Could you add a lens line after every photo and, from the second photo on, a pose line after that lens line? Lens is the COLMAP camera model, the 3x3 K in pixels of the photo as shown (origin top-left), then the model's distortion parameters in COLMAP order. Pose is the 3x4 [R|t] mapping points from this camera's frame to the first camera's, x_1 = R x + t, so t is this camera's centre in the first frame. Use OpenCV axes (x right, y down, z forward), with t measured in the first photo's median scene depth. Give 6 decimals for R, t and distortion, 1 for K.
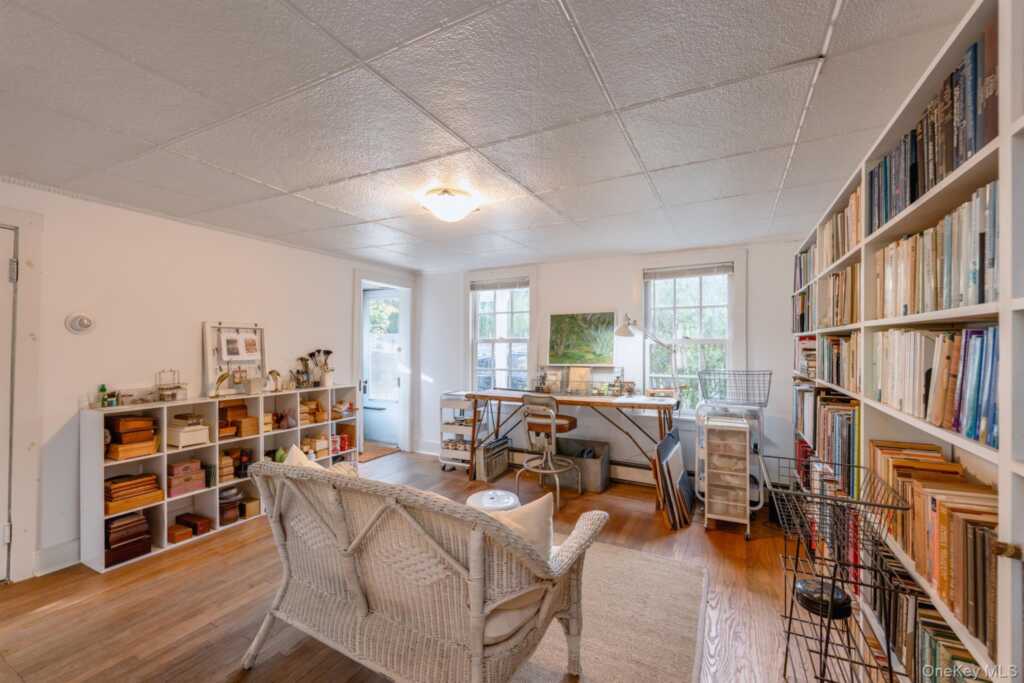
lens RADIAL K [[415.5, 0, 512.6], [0, 415.5, 348.5], [0, 0, 1]] dist [0.001562, 0.000056]
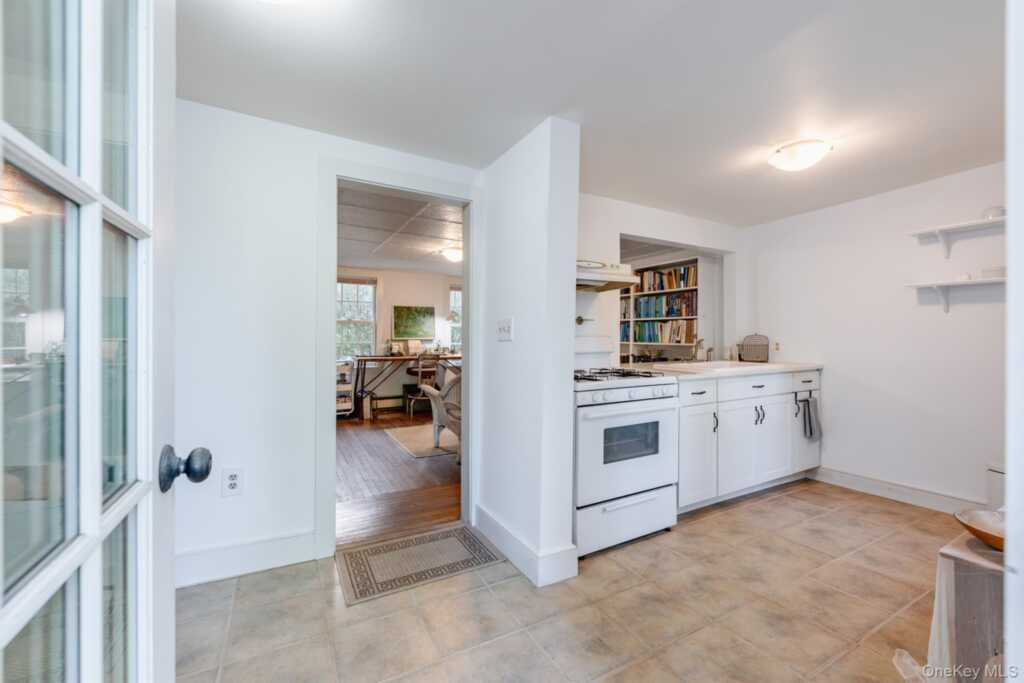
lens RADIAL K [[421.5, 0, 515.0], [0, 421.5, 337.1], [0, 0, 1]] dist [-0.000771, -0.000202]
pose [[0.549141, 0.001544, 0.835728, -1.121649], [-0.000990, 0.999999, -0.001197, 0.040366], [-0.835729, -0.000170, 0.549142, -0.245585]]
